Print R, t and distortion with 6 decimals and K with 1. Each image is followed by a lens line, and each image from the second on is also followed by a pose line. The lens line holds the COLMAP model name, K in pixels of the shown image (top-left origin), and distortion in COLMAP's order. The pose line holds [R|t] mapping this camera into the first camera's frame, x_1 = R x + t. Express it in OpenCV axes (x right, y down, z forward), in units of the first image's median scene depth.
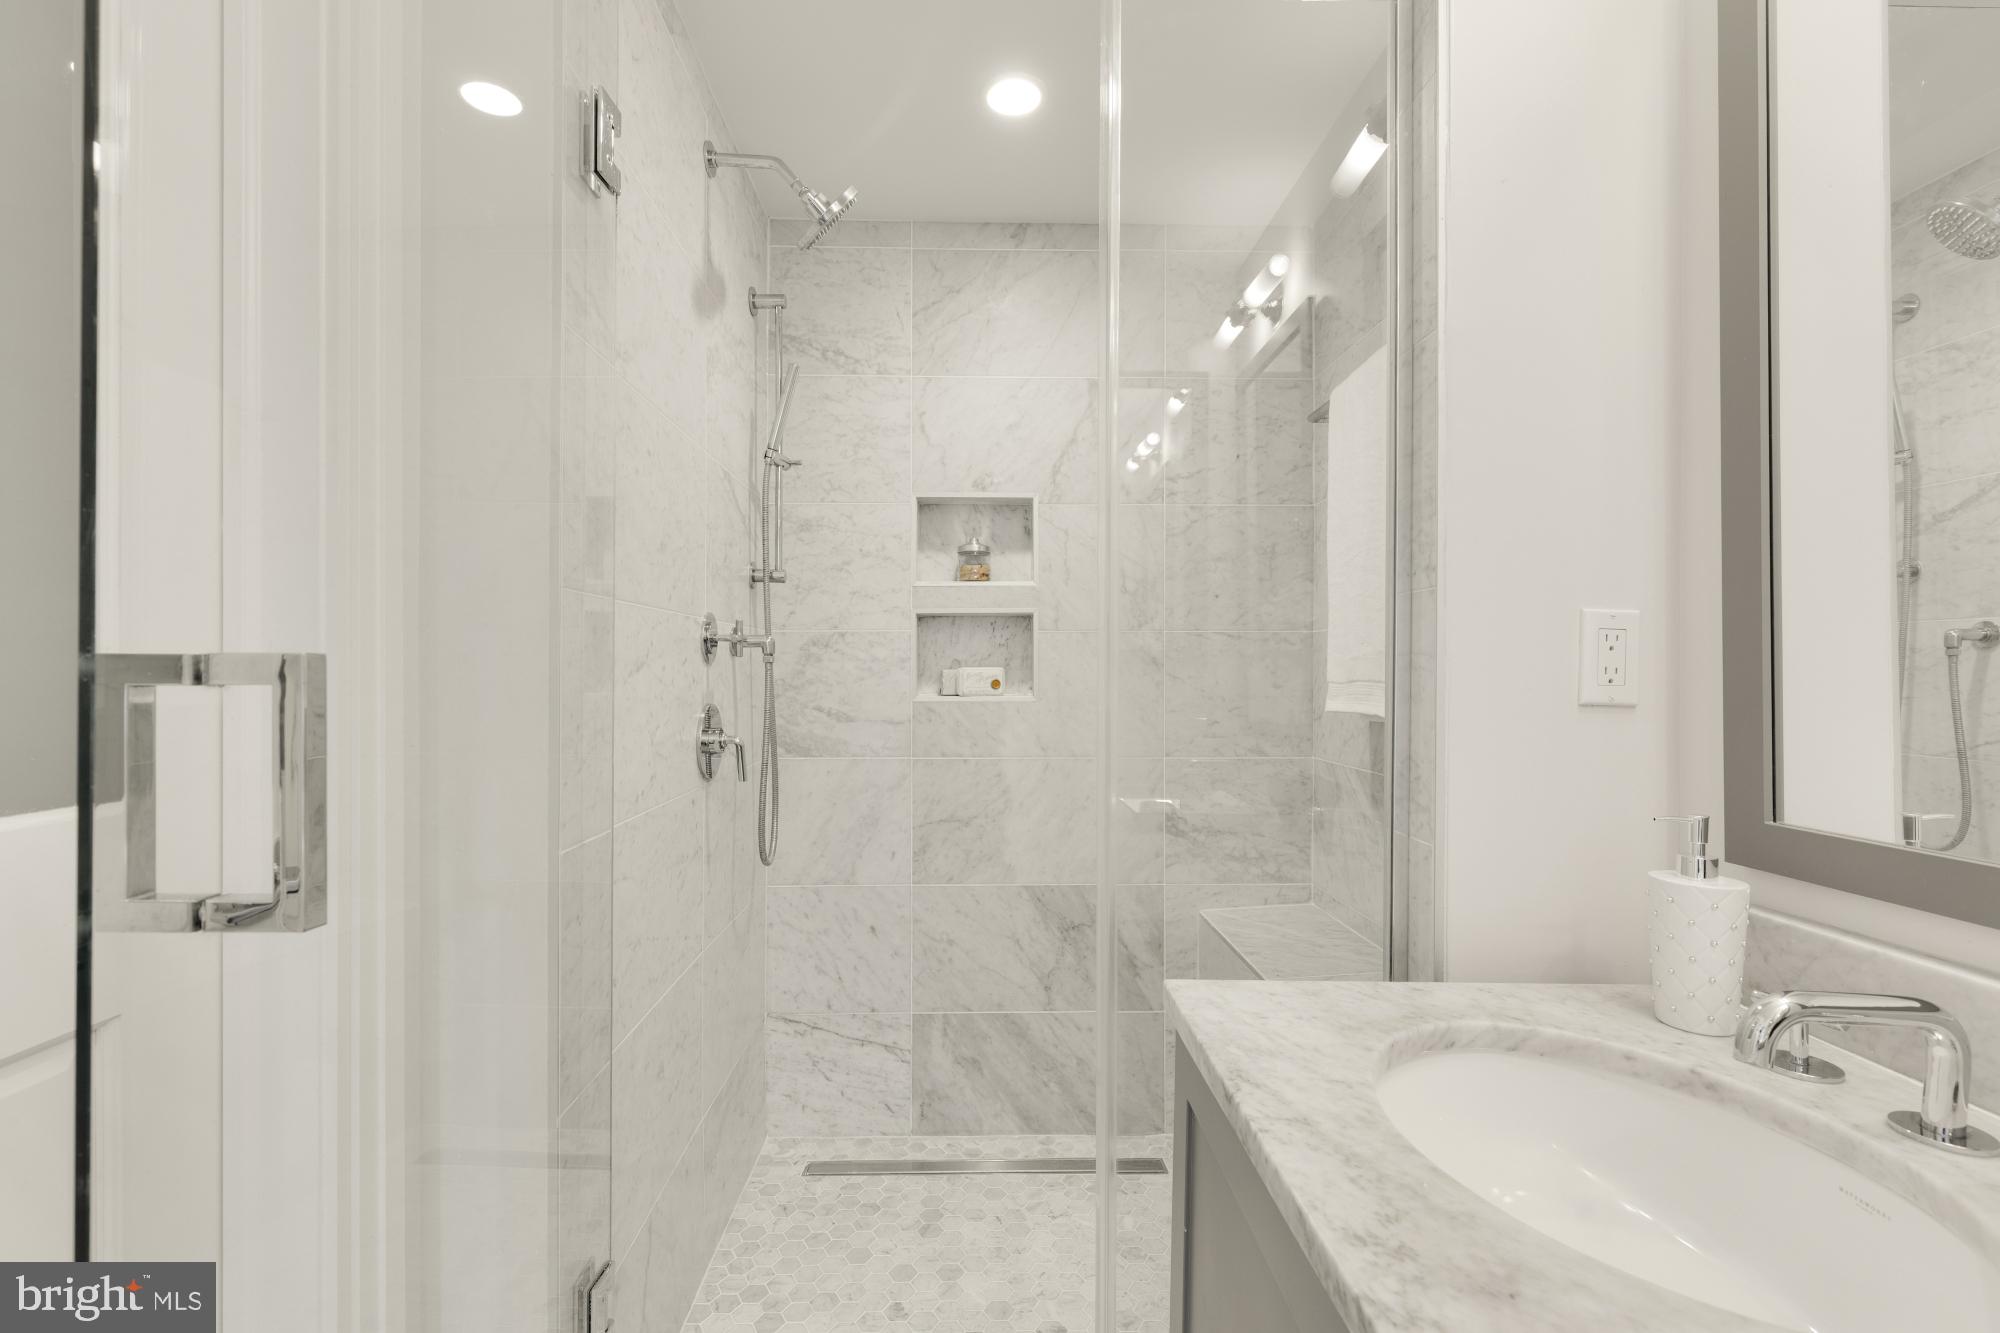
lens RADIAL K [[901.4, 0, 996.3], [0, 901.4, 671.2], [0, 0, 1]] dist [0.004181, -0.004242]
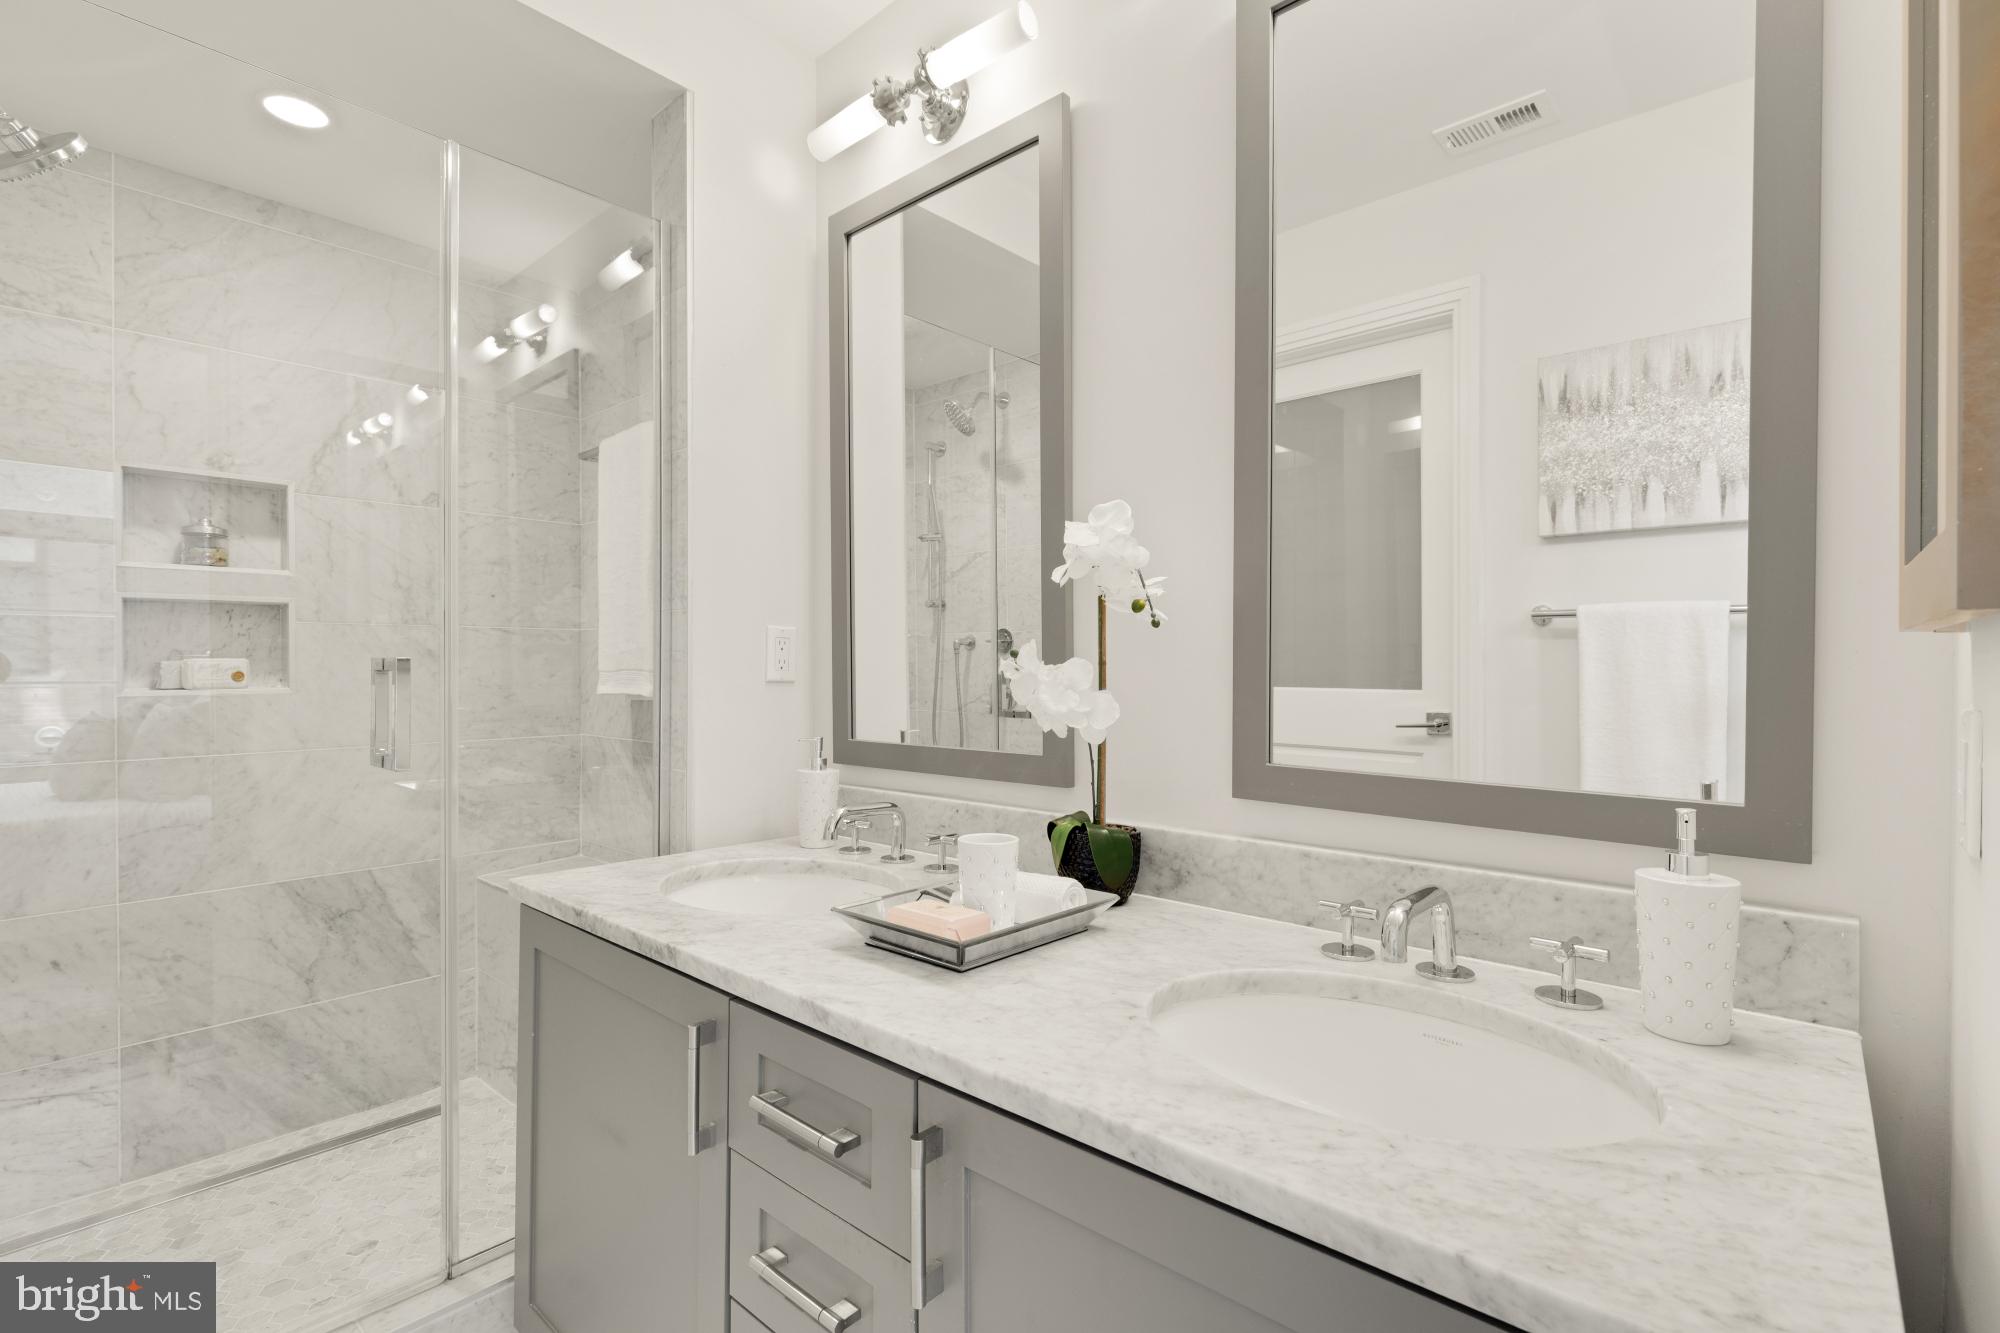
lens RADIAL K [[901.4, 0, 996.3], [0, 901.4, 671.2], [0, 0, 1]] dist [0.004181, -0.004242]
pose [[0.692498, -0.006599, 0.721389, -0.134044], [0.000829, 0.999965, 0.008352, 0.001897], [-0.721419, -0.005186, 0.692479, -0.235354]]
